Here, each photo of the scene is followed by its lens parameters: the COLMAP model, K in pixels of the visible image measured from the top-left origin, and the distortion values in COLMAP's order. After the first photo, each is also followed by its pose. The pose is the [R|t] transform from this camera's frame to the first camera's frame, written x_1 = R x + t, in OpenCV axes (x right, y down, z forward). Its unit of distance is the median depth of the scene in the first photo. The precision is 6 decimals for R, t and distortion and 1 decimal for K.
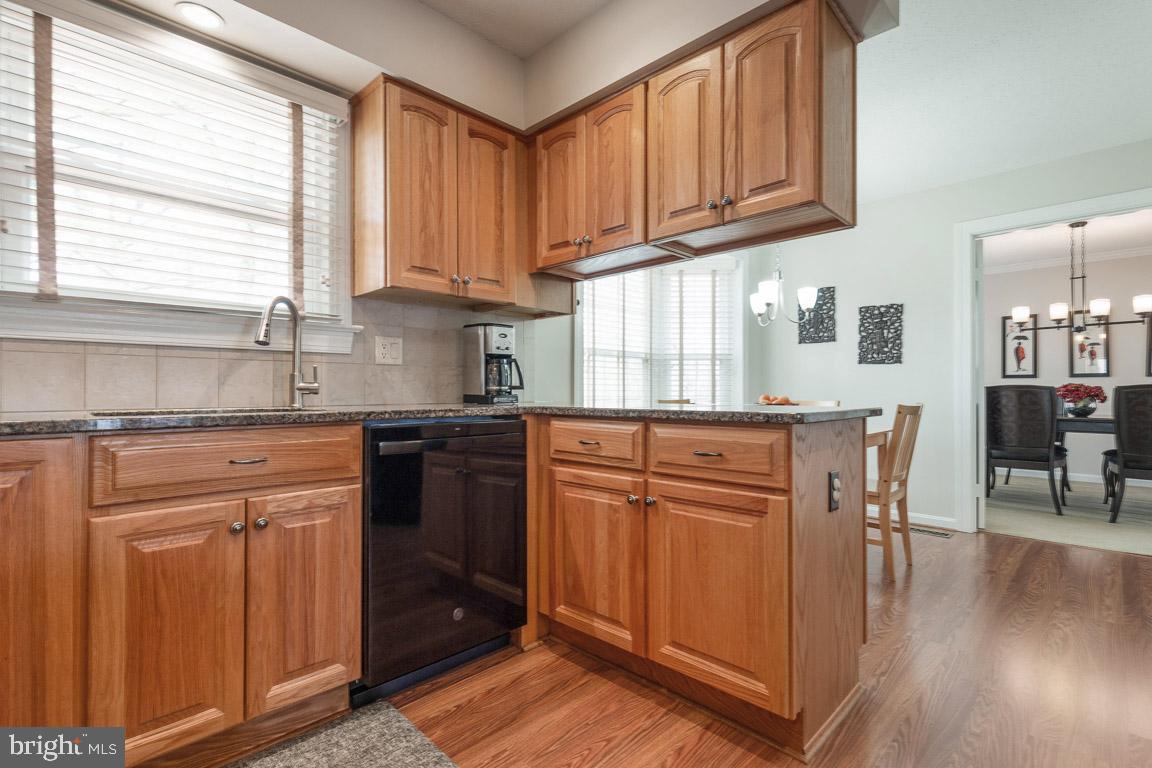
lens RADIAL K [[527.1, 0, 577.3], [0, 527.1, 390.3], [0, 0, 1]] dist [0.005621, -0.000504]
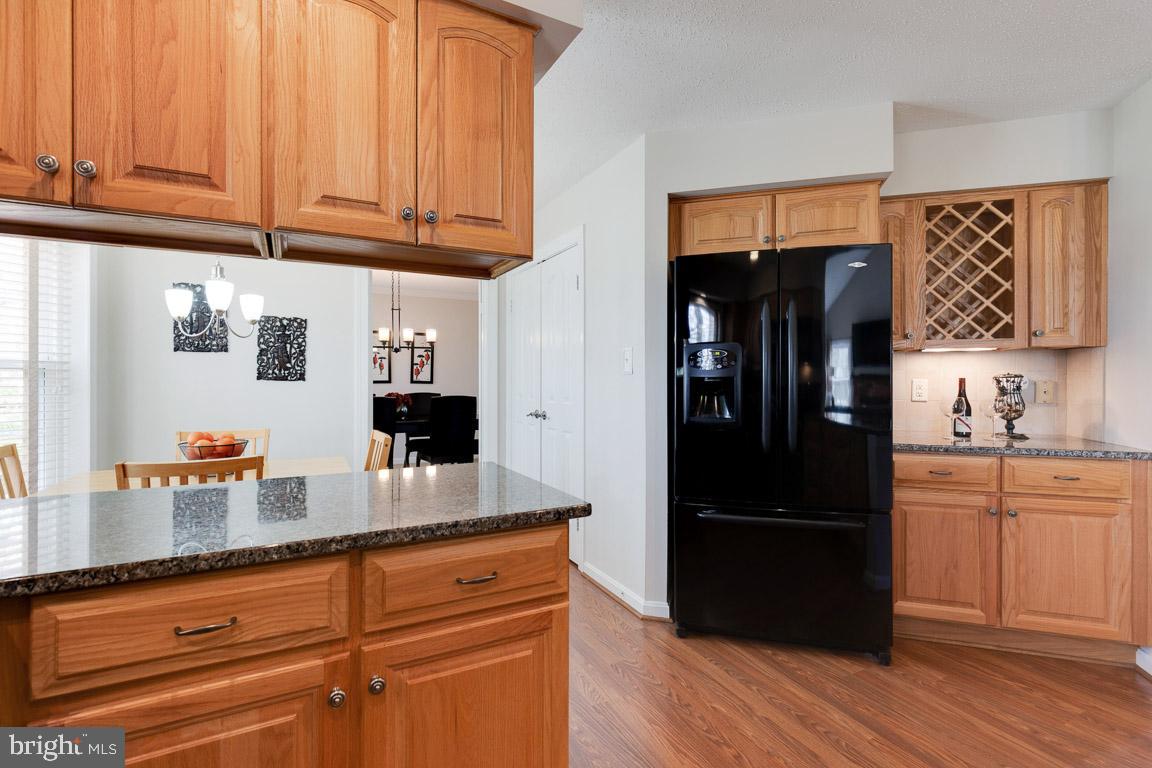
lens RADIAL K [[527.1, 0, 573.9], [0, 527.1, 378.8], [0, 0, 1]] dist [0.005621, -0.000504]
pose [[0.319789, 0.001542, 0.947488, -0.140966], [0.000021, 0.999999, -0.001634, -0.053642], [-0.947489, 0.000542, 0.319789, 0.232457]]
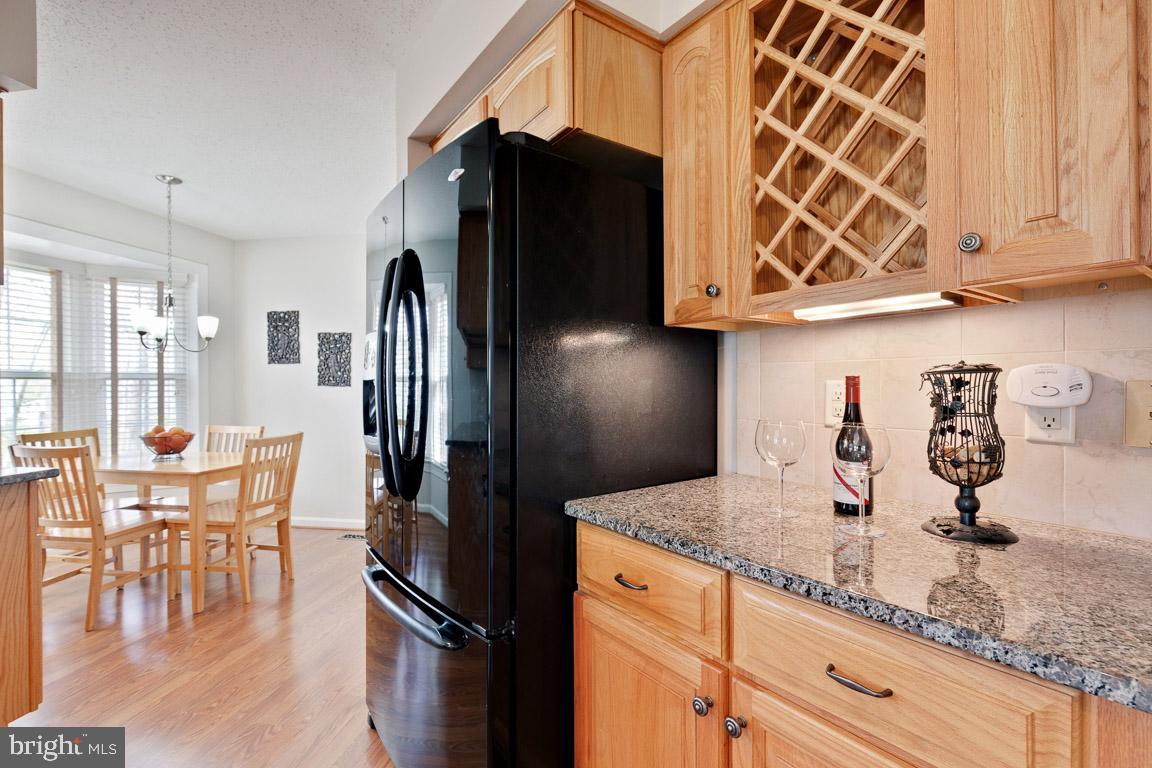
lens RADIAL K [[527.1, 0, 574.5], [0, 527.1, 383.6], [0, 0, 1]] dist [0.005621, -0.000504]
pose [[0.823701, 0.000495, 0.567025, 0.377675], [0.003100, 0.999981, -0.005377, -0.050281], [-0.567016, 0.006187, 0.823683, -0.179720]]
